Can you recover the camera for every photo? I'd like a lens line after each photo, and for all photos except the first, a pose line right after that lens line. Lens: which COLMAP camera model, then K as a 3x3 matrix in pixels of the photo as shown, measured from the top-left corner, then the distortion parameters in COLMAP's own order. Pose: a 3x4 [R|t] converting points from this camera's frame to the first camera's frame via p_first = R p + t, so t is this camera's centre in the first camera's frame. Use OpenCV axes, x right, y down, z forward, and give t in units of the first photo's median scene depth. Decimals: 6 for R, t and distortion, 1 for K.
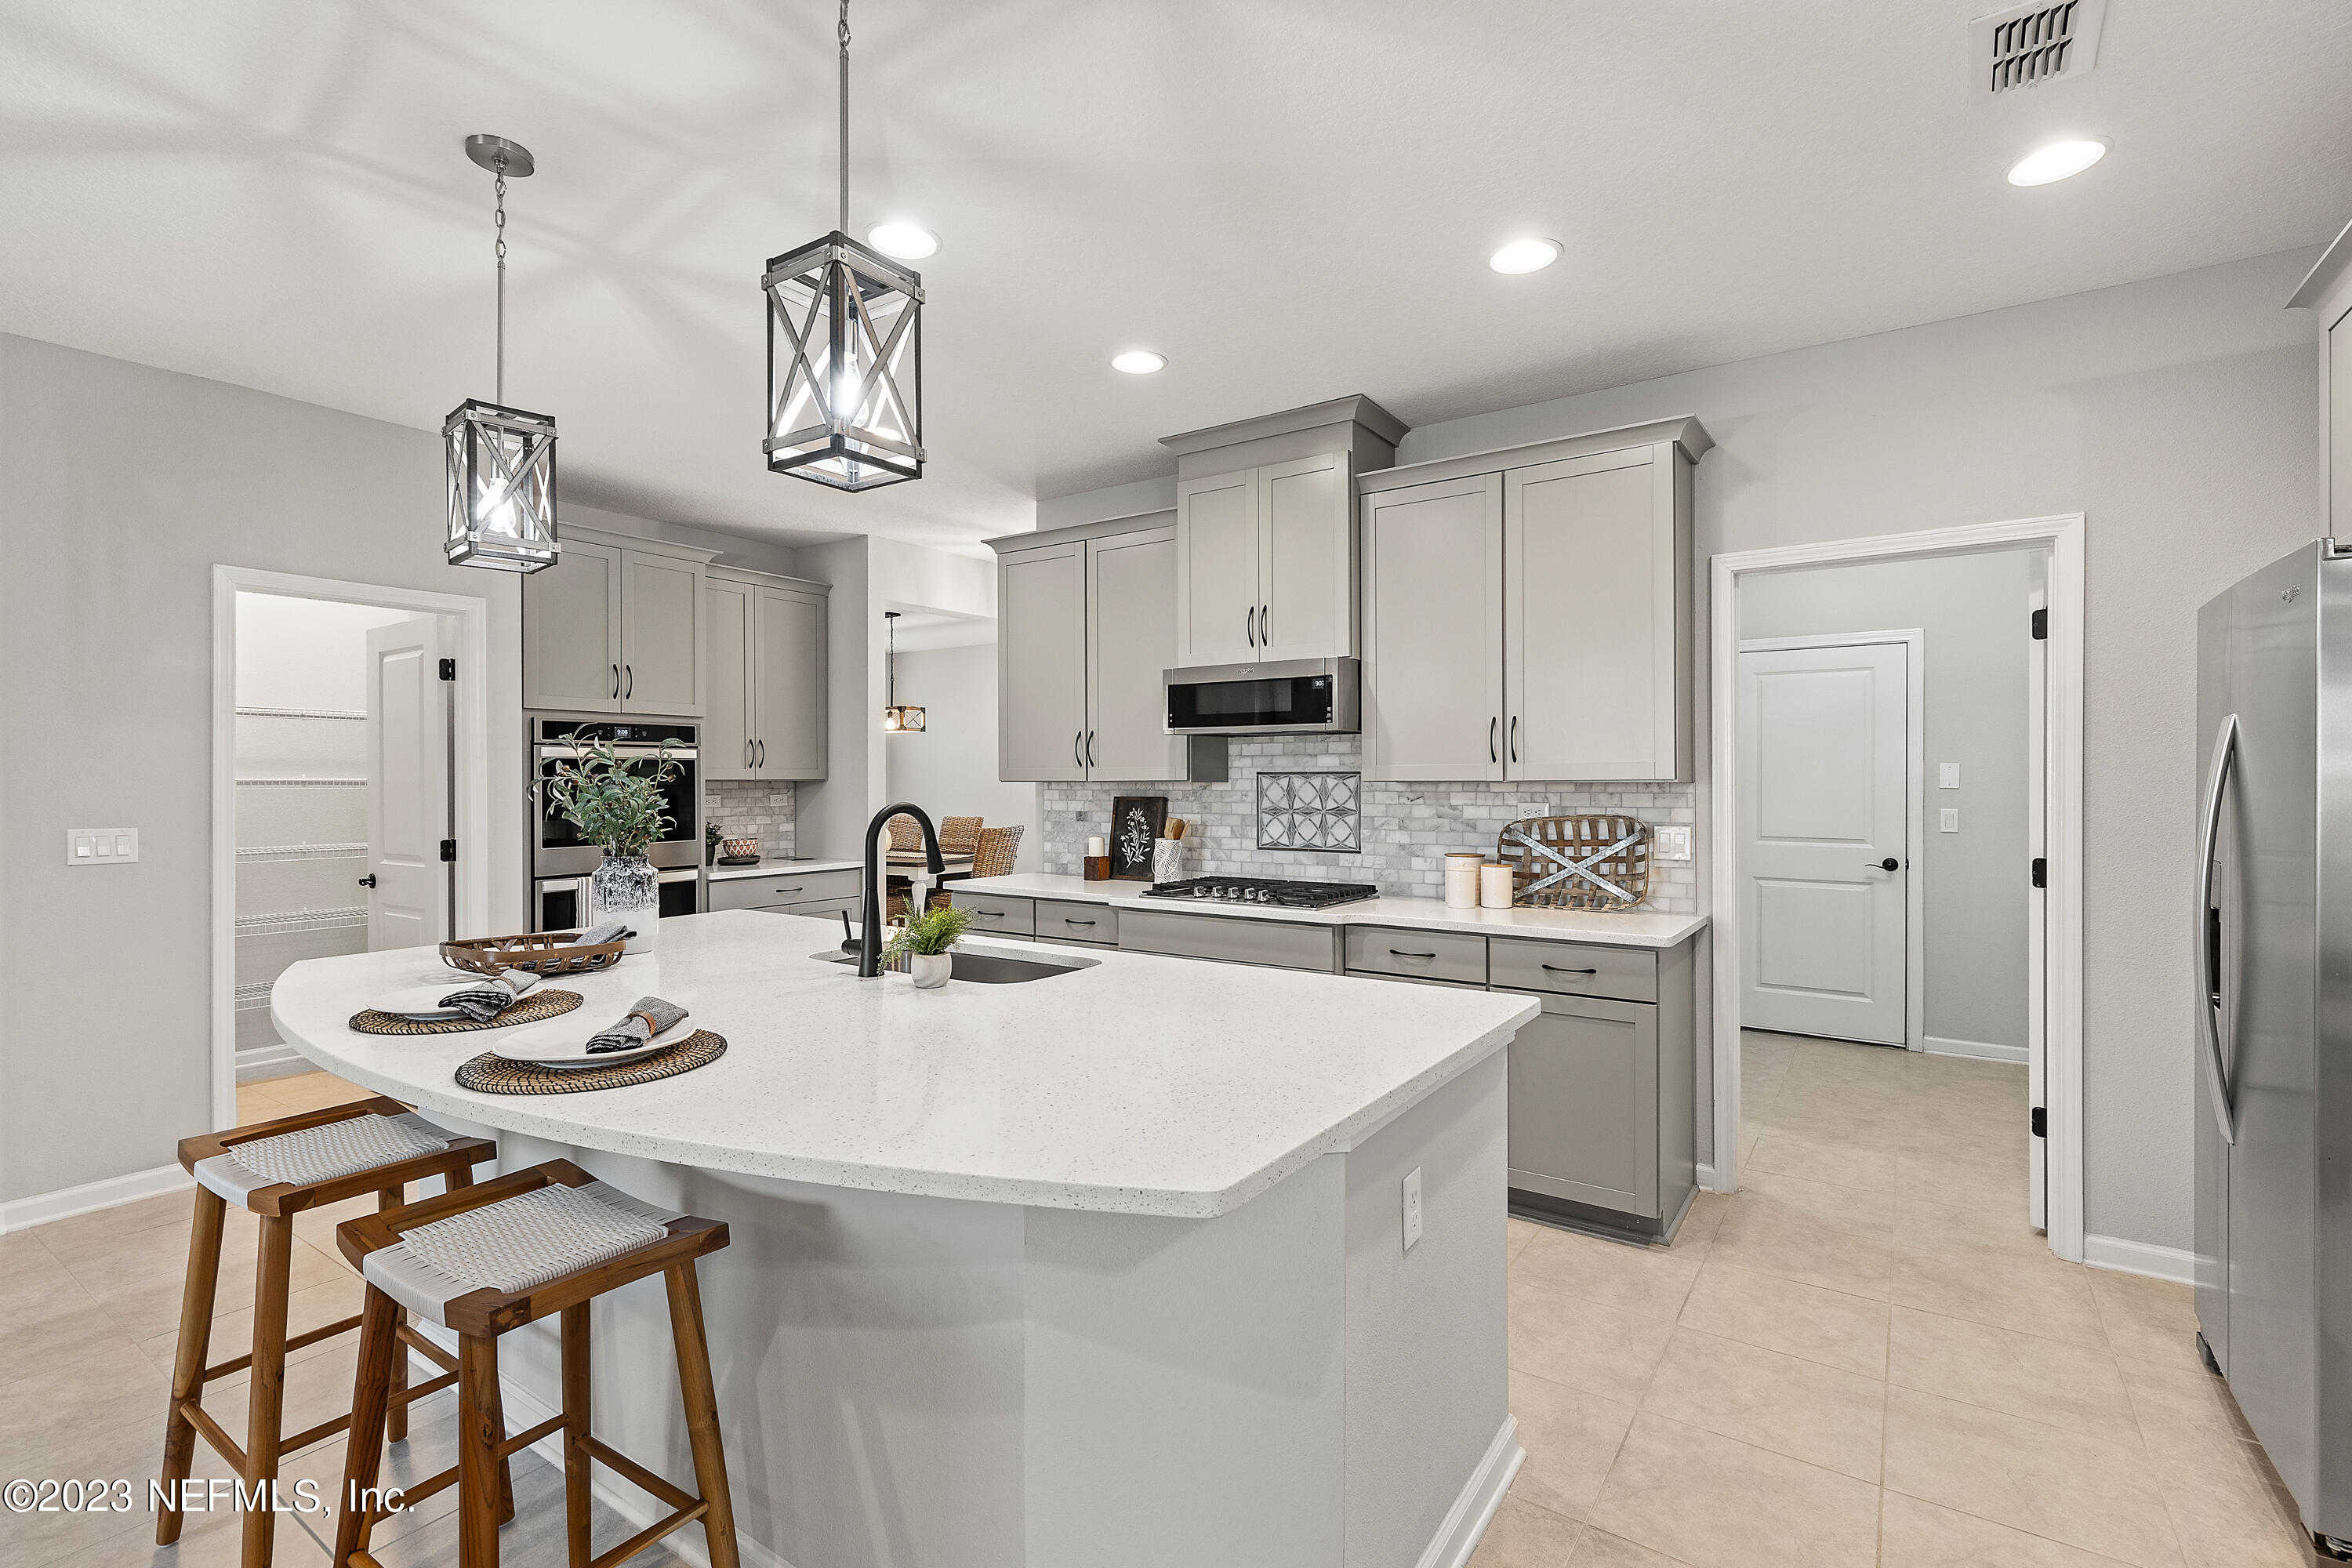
lens RADIAL K [[1065.2, 0, 1183.1], [0, 1065.2, 779.2], [0, 0, 1]] dist [0.005816, 0.000019]
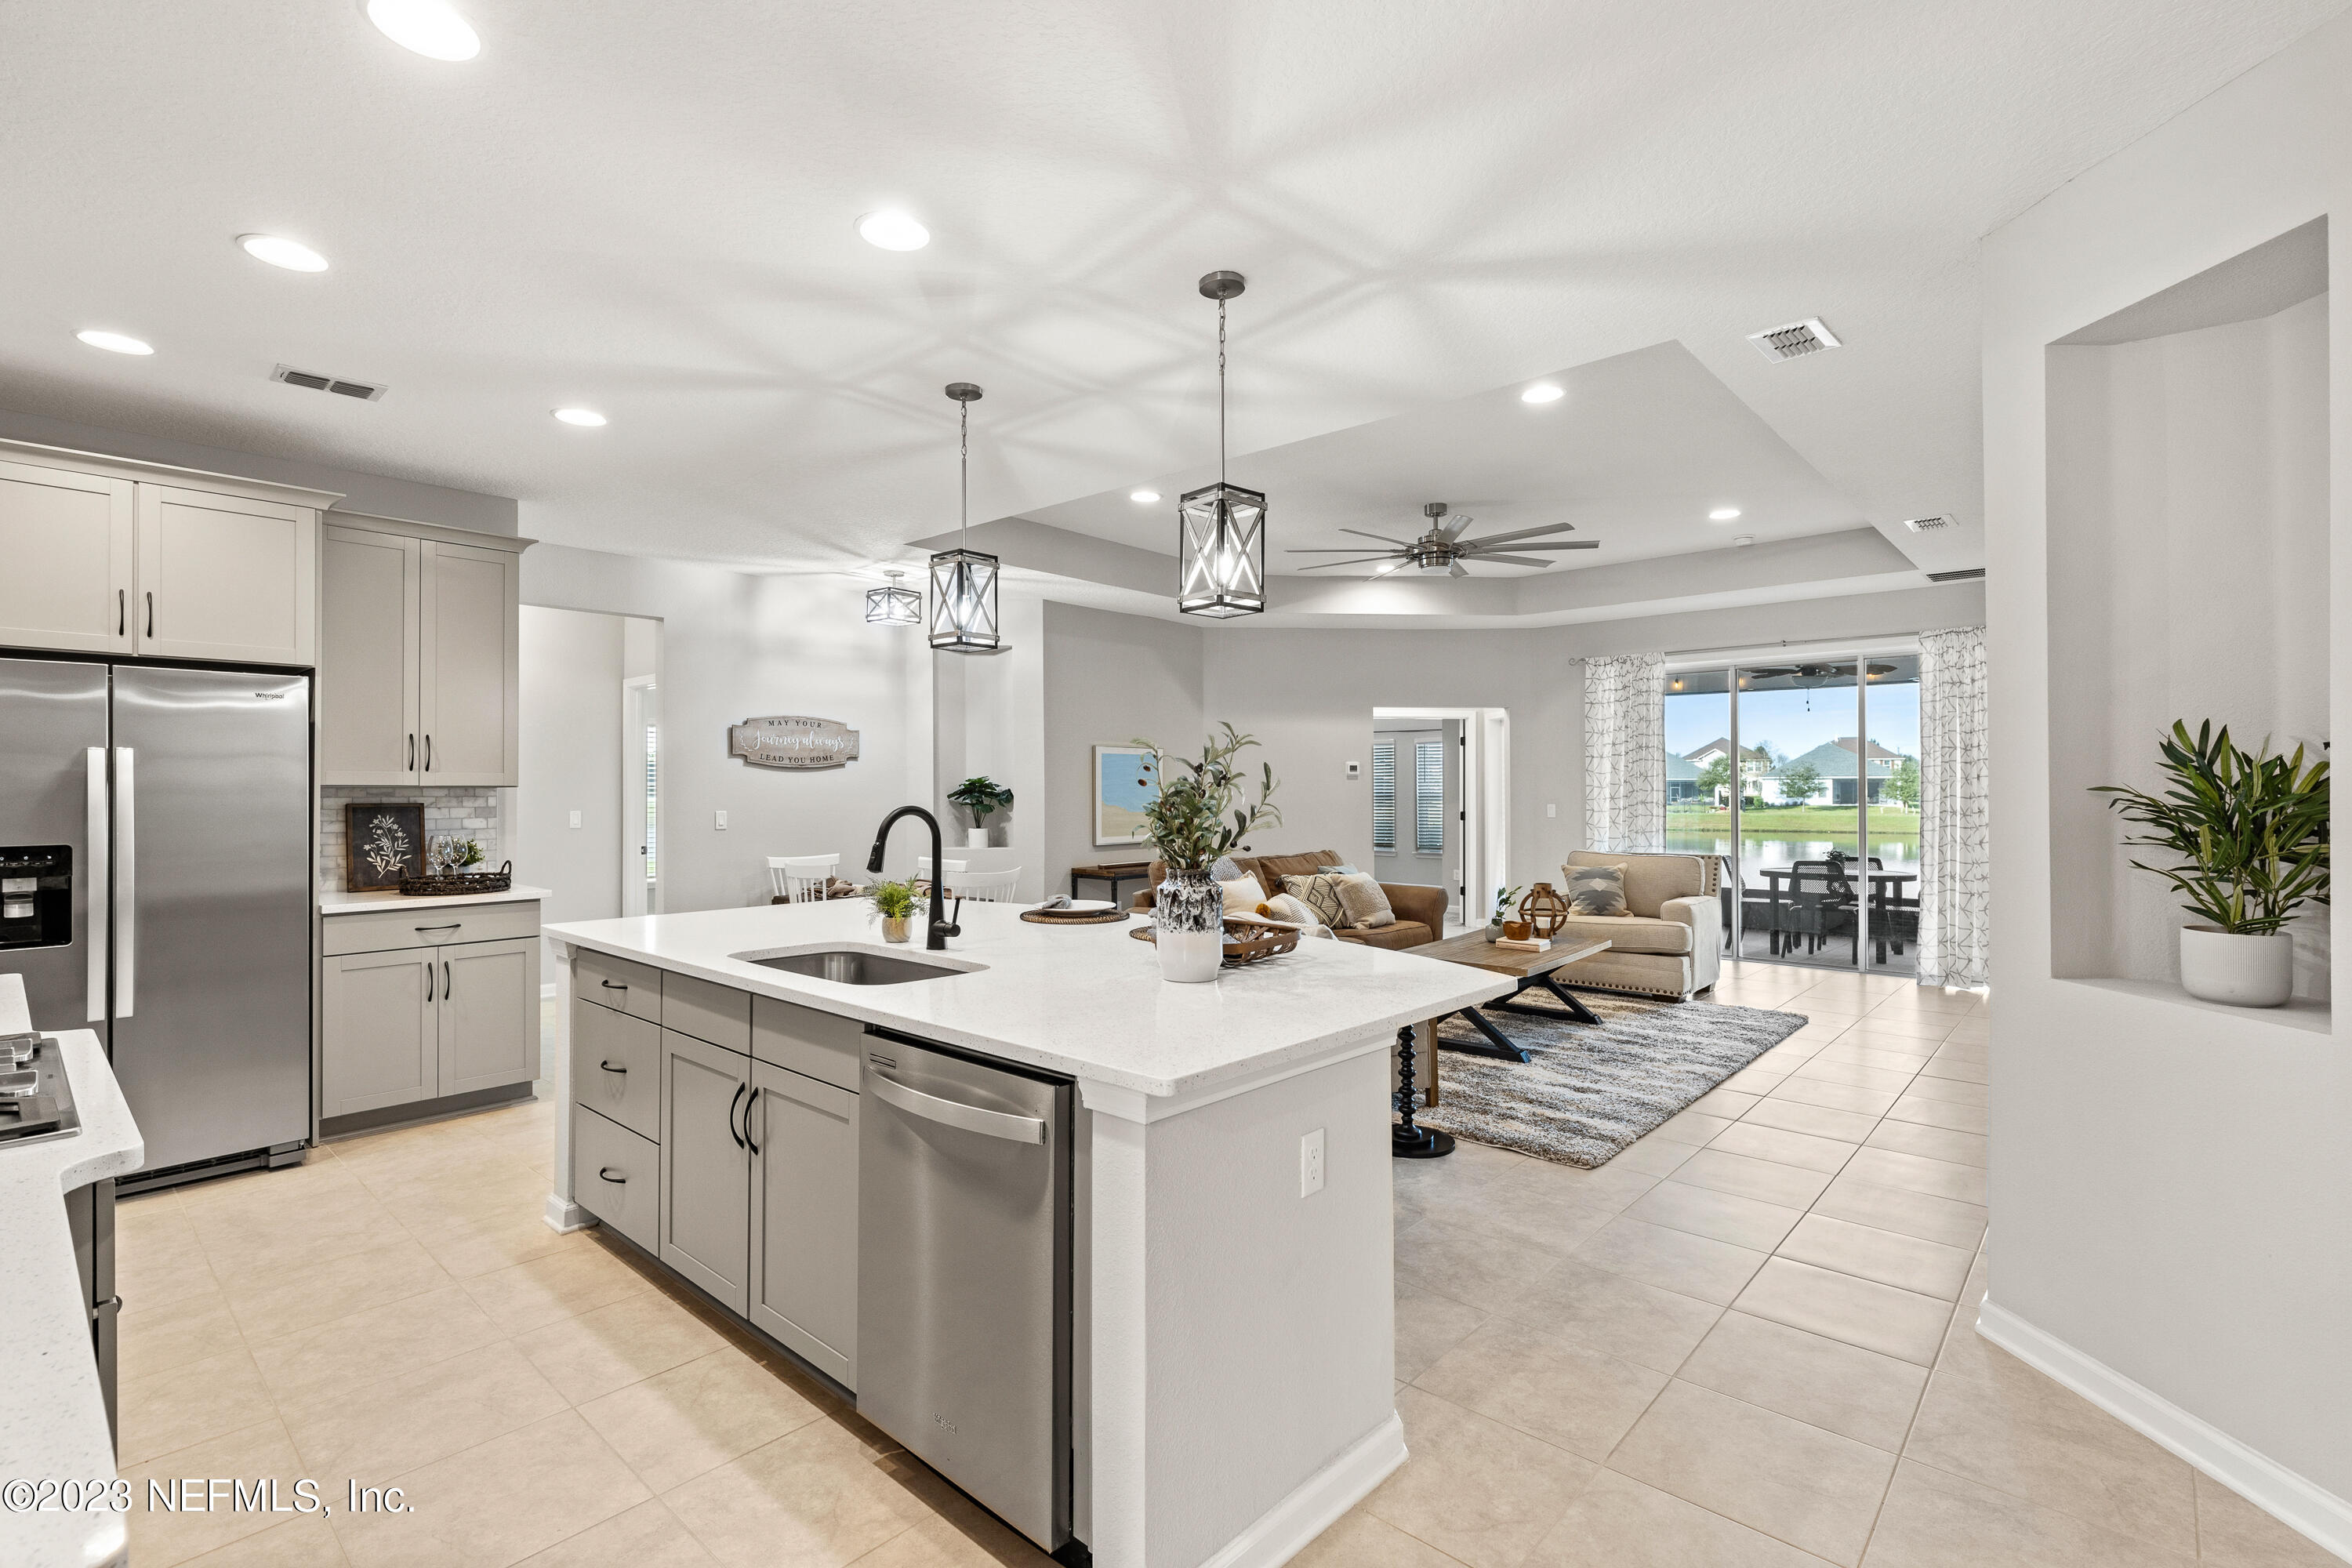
lens RADIAL K [[1071.5, 0, 1174.0], [0, 1071.5, 779.0], [0, 0, 1]] dist [0.004883, -0.000686]
pose [[-0.989945, 0.006084, 0.141320, -0.407944], [0.004797, 0.999944, -0.009447, 0.003230], [-0.141370, -0.008675, -0.989919, 1.209900]]
